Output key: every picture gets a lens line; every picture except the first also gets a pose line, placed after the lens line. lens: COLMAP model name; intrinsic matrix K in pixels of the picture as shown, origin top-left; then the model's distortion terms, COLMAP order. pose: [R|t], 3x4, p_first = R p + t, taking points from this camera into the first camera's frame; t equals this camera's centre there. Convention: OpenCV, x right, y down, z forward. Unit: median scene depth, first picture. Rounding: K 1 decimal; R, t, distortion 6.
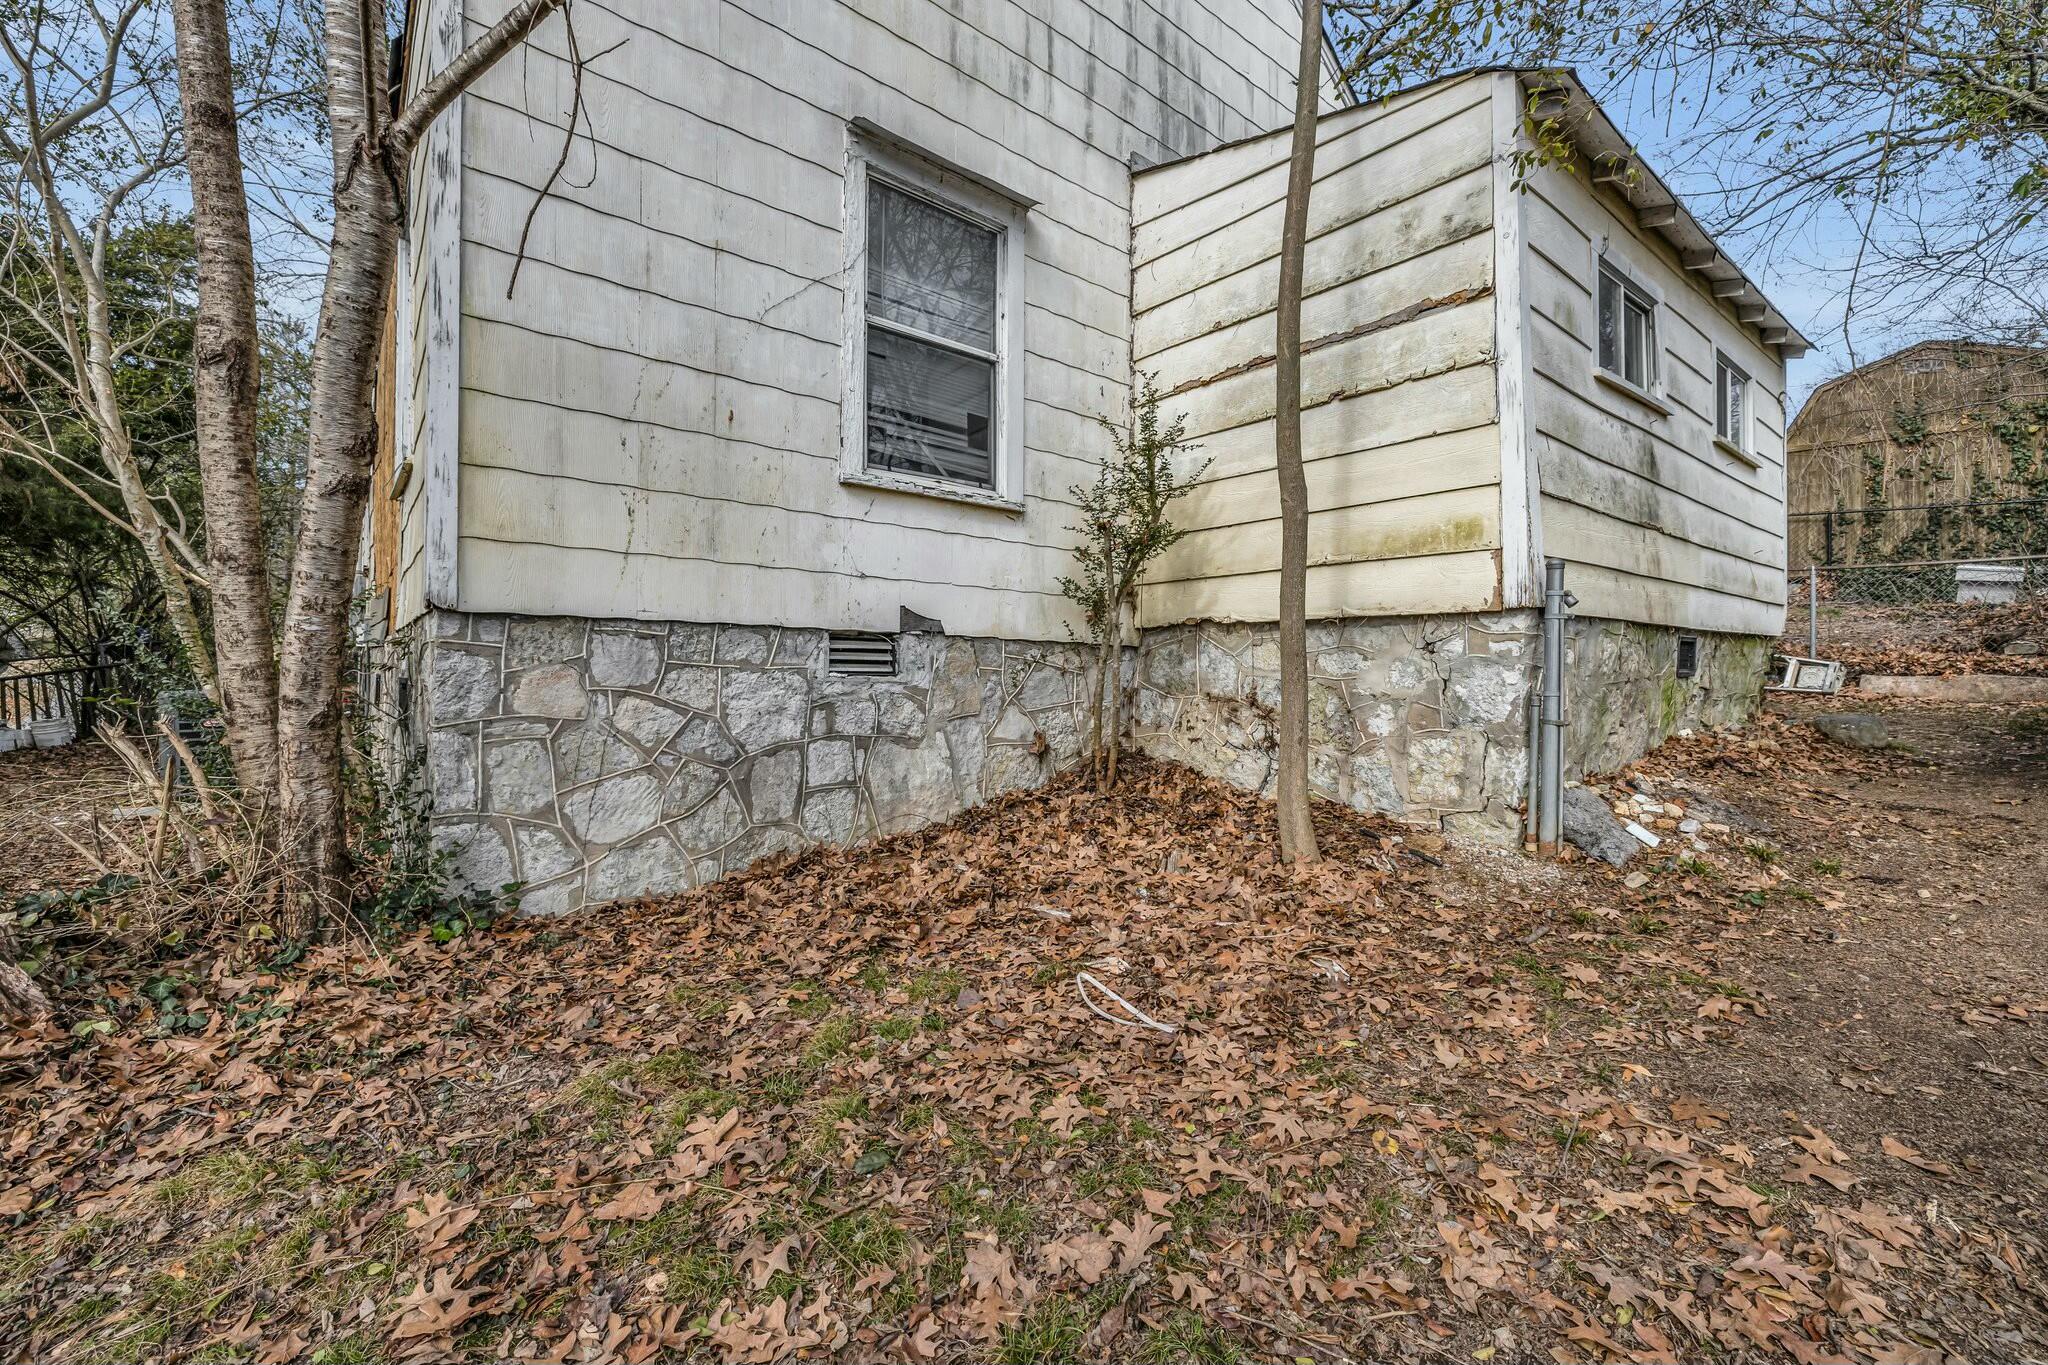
lens RADIAL K [[858.7, 0, 1027.6], [0, 858.7, 683.3], [0, 0, 1]] dist [0.000505, 0.000310]
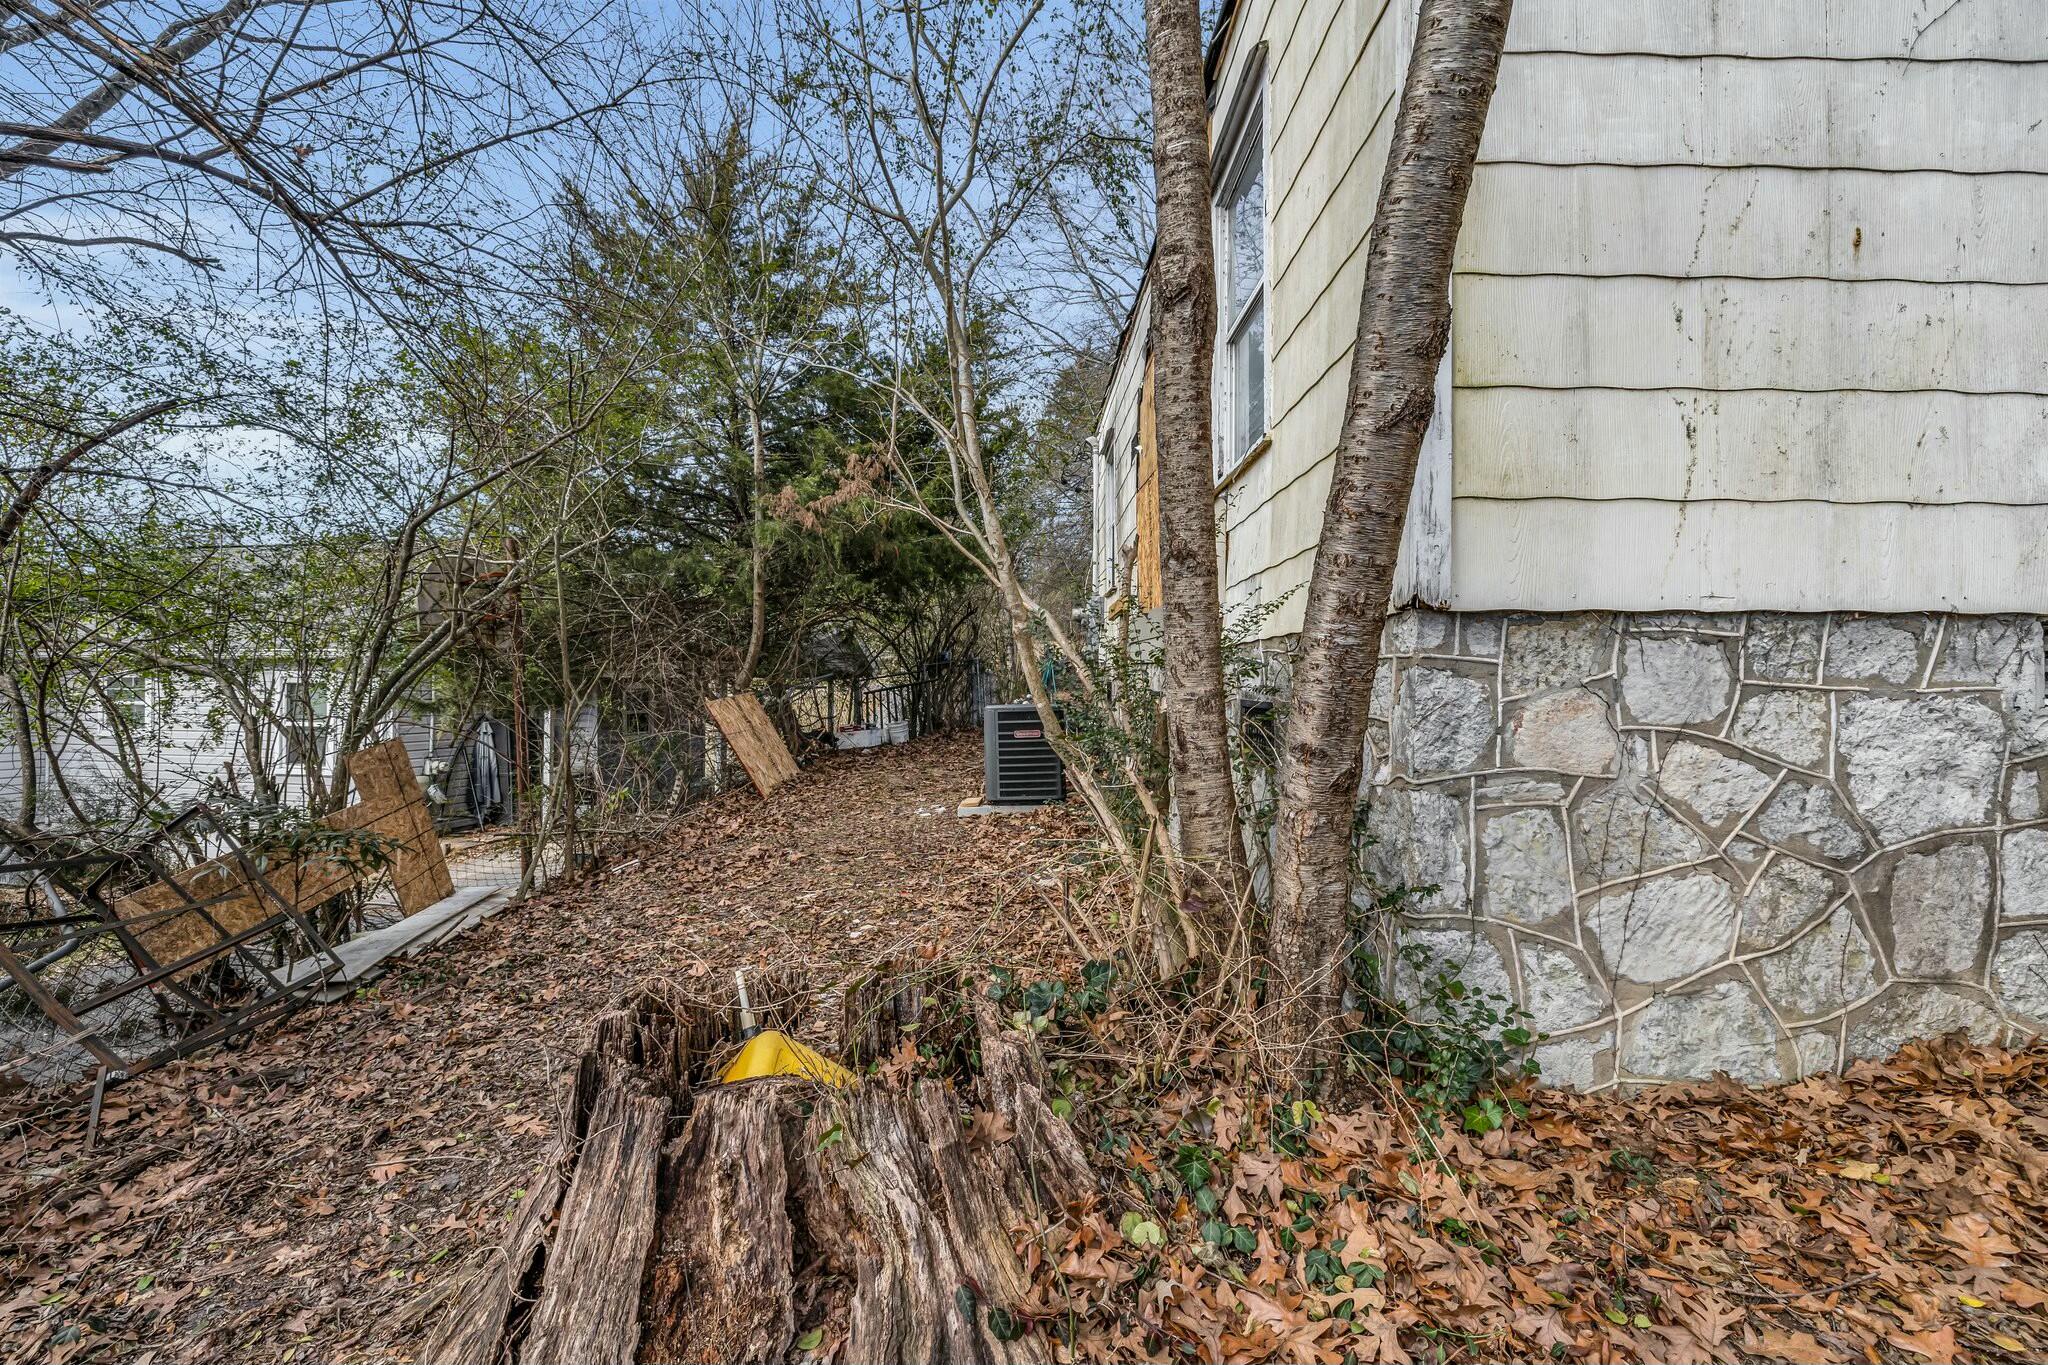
lens RADIAL K [[858.7, 0, 1026.3], [0, 858.7, 683.3], [0, 0, 1]] dist [0.000505, 0.000310]
pose [[0.783506, -0.005067, -0.621363, -0.446217], [-0.000286, 0.999964, -0.008515, -0.019520], [0.621384, 0.006849, 0.783476, 0.244831]]
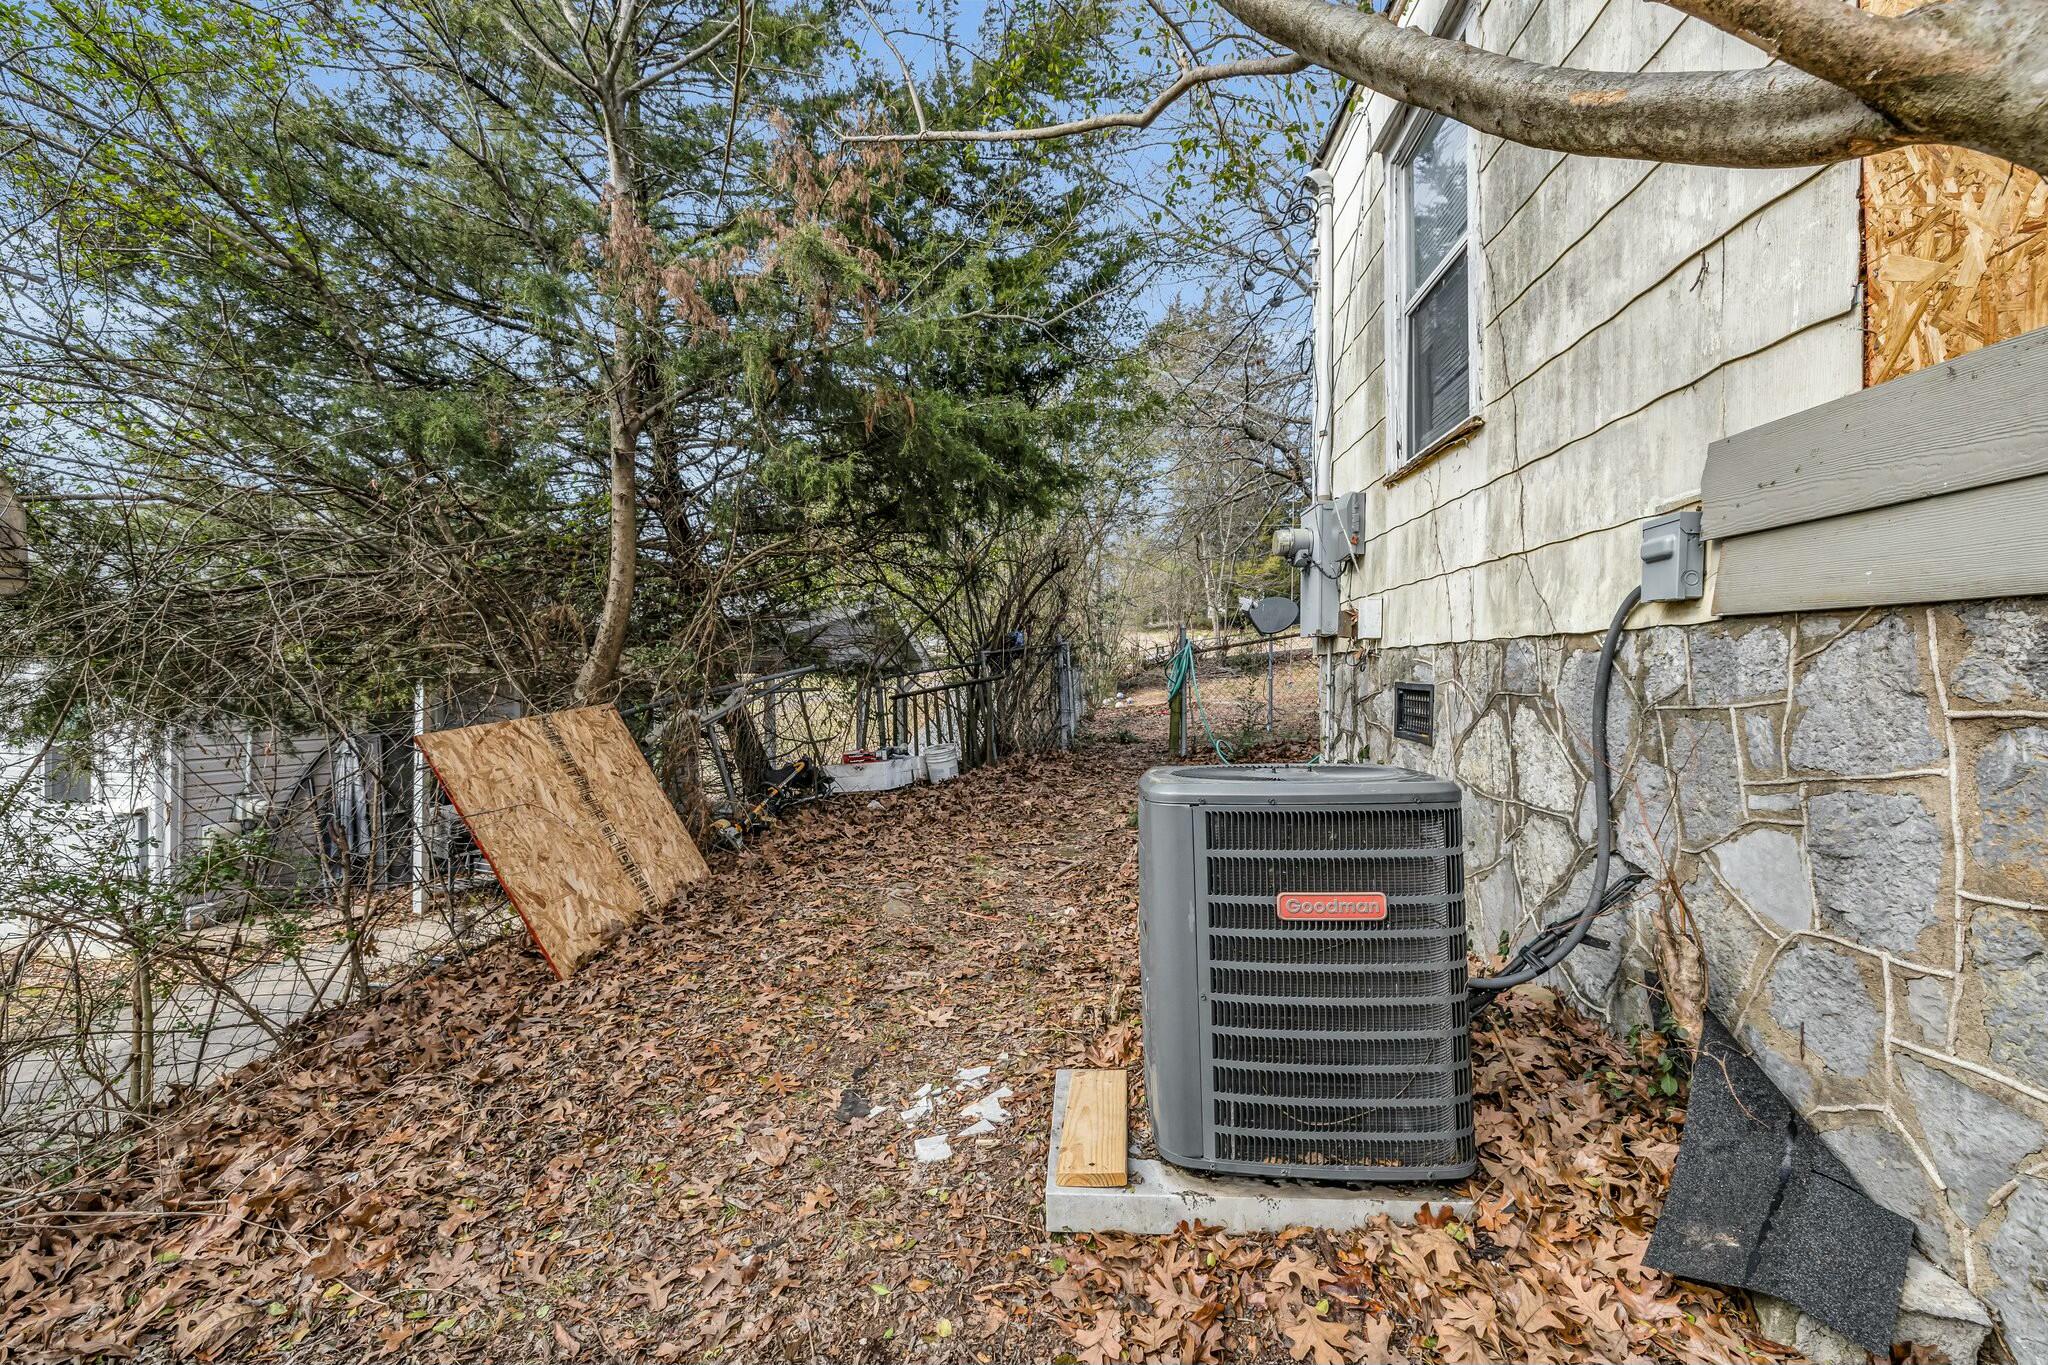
lens RADIAL K [[858.7, 0, 1029.1], [0, 858.7, 680.4], [0, 0, 1]] dist [0.000505, 0.000310]
pose [[0.727092, -0.002770, -0.686534, -1.409370], [-0.000636, 0.999989, -0.004708, -0.043316], [0.686539, 0.003860, 0.727082, 1.268248]]
